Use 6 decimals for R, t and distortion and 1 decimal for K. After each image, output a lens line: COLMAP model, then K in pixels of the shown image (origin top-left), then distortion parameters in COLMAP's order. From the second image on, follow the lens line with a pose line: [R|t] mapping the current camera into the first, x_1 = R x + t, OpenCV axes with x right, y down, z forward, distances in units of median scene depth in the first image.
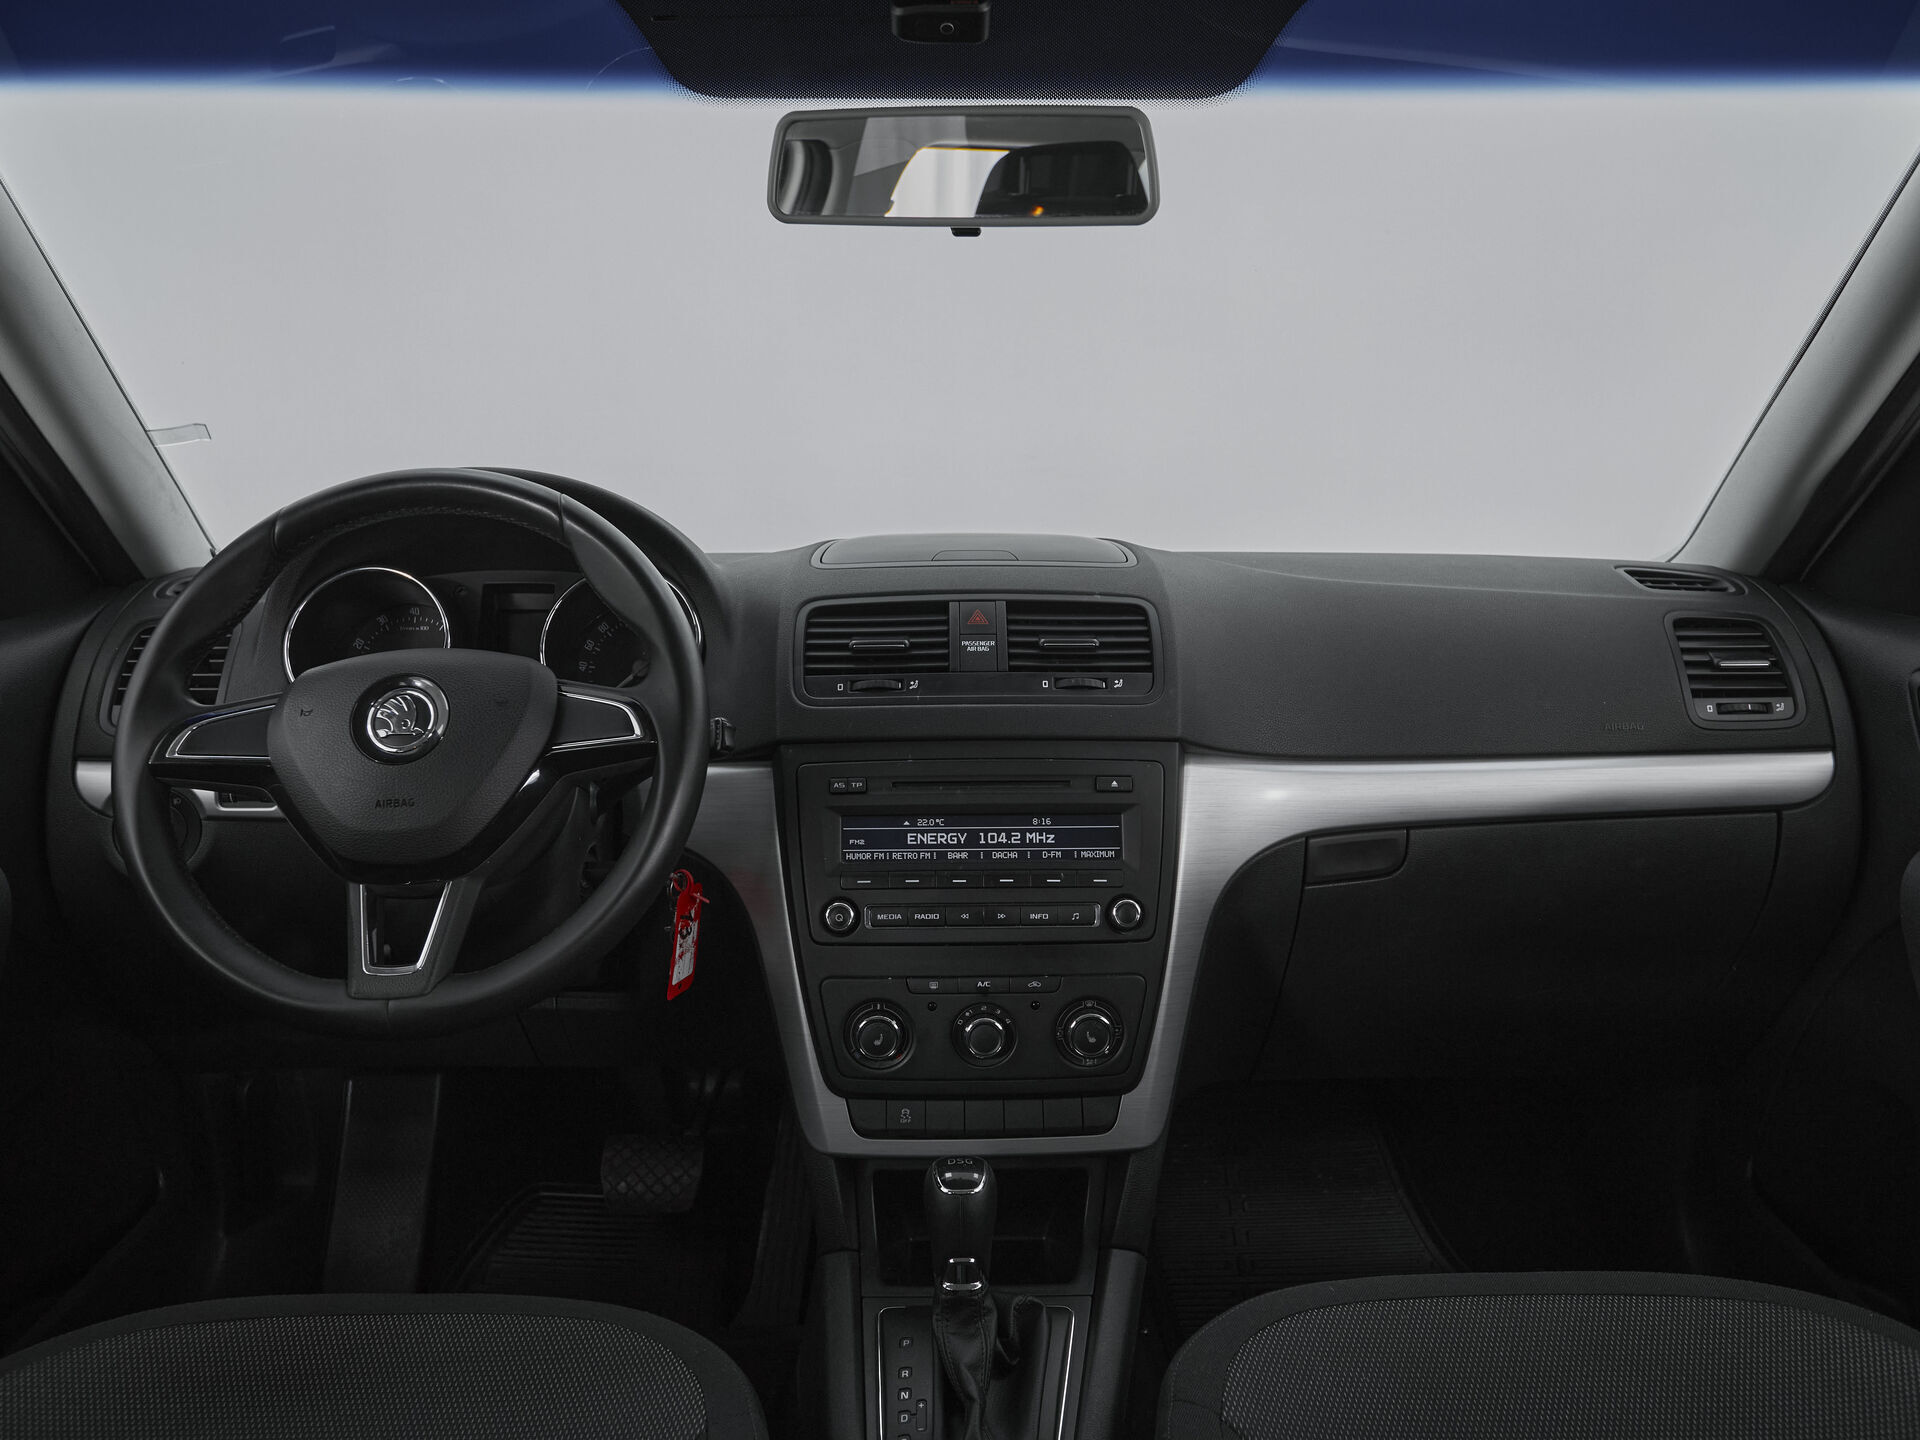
lens RADIAL K [[1456.2, 0, 953.9], [0, 1456.2, 718.9], [0, 0, 1]] dist [-0.055800, 0.055505]
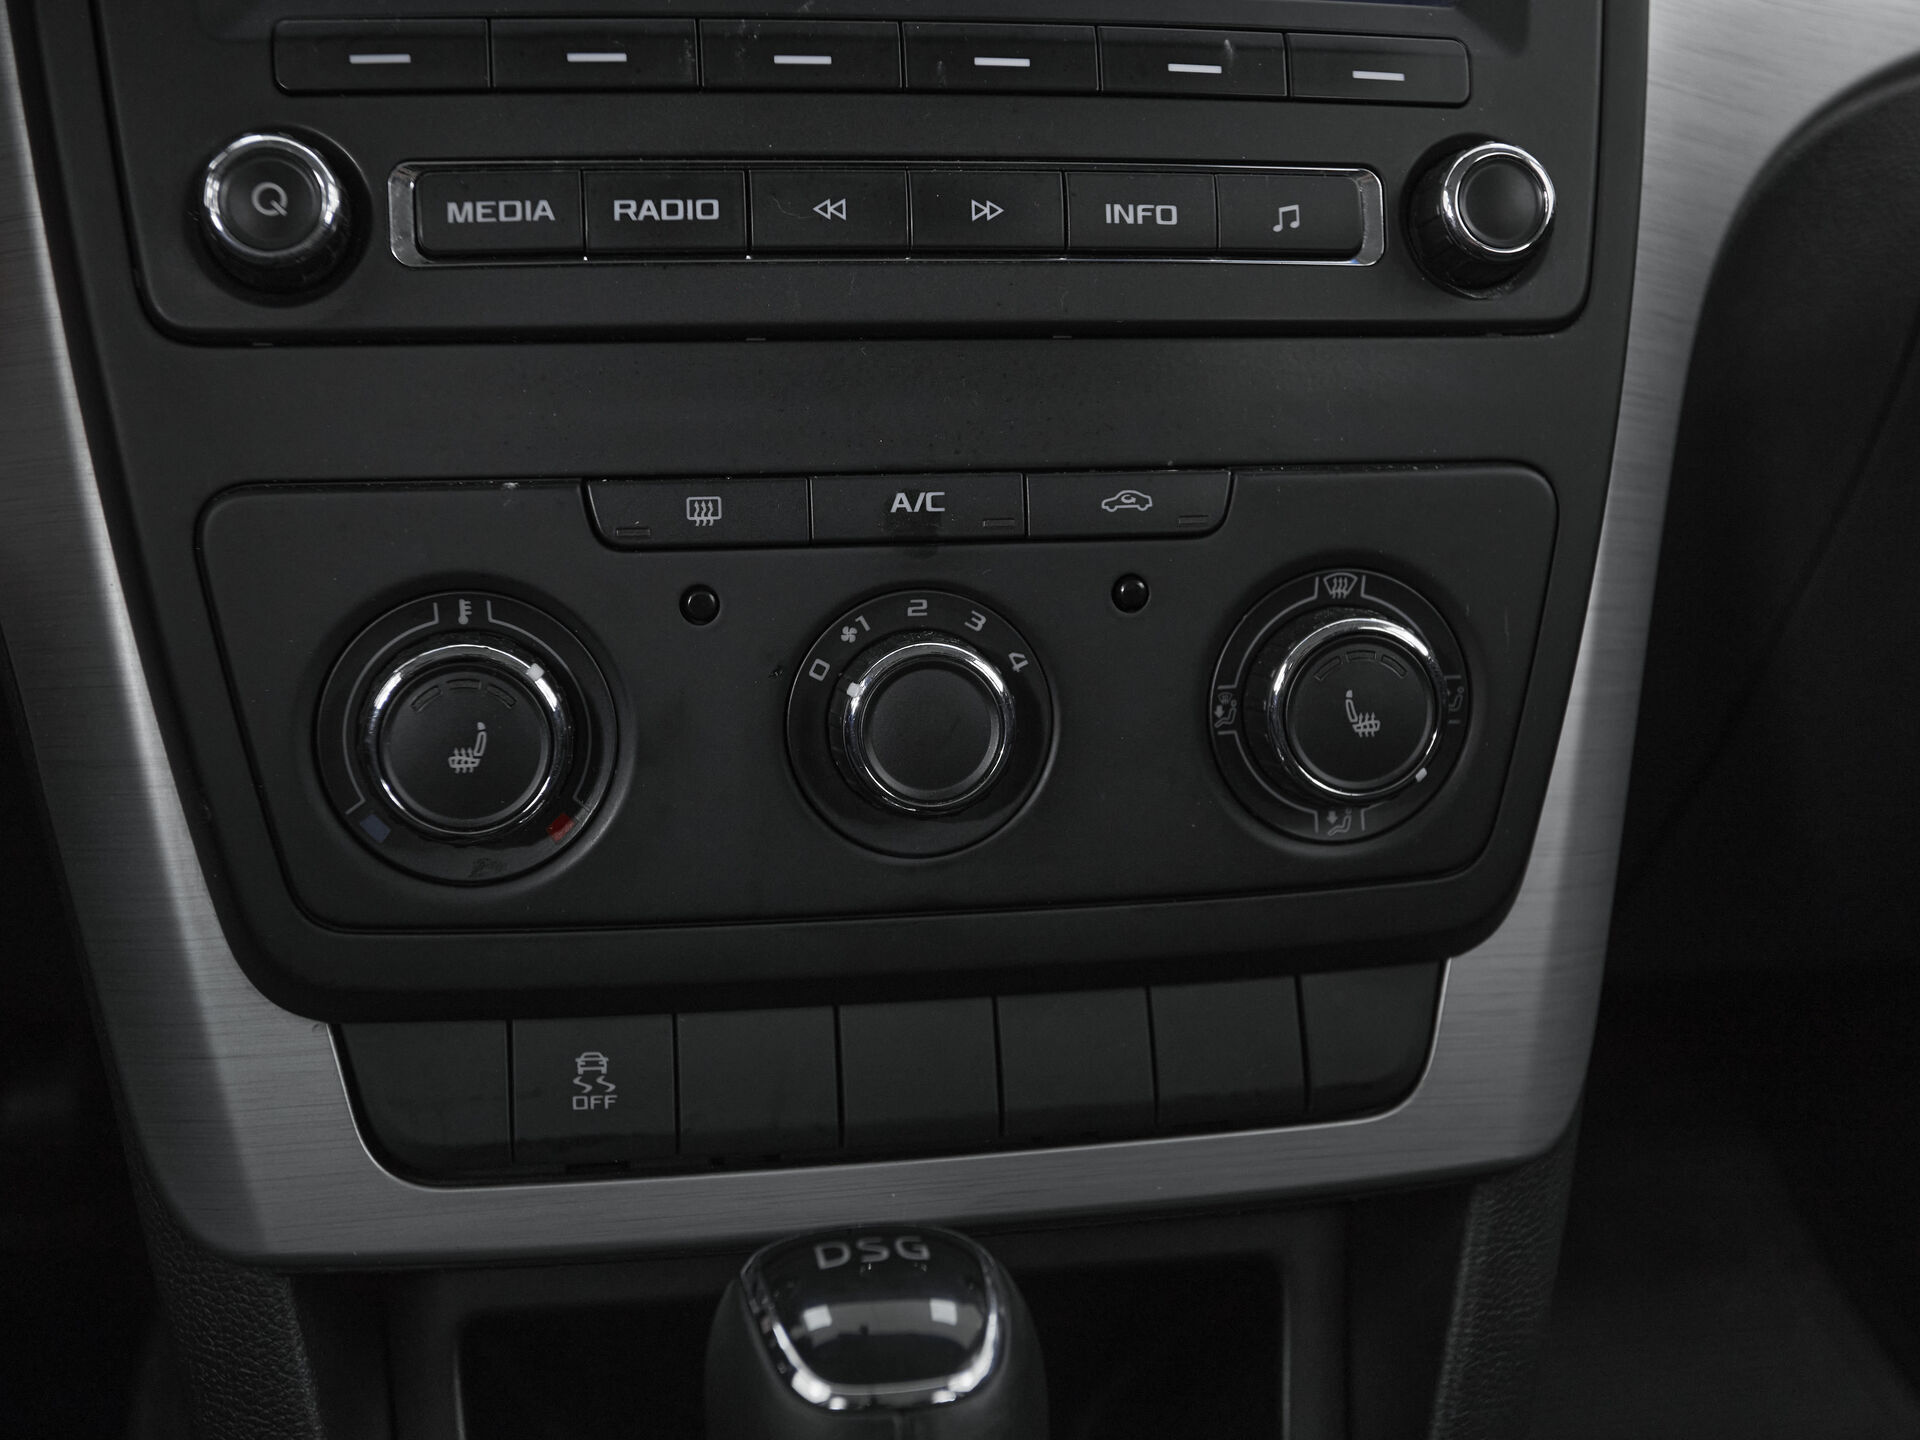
lens RADIAL K [[2370.3, 0, 952.5], [0, 2370.3, 718.1], [0, 0, 1]] dist [0.033612, 0.000000]
pose [[0.986966, -0.027518, 0.158558, -0.034989], [0.016385, 0.997335, 0.071097, 0.186439], [-0.160092, -0.067573, 0.984786, 0.606704]]
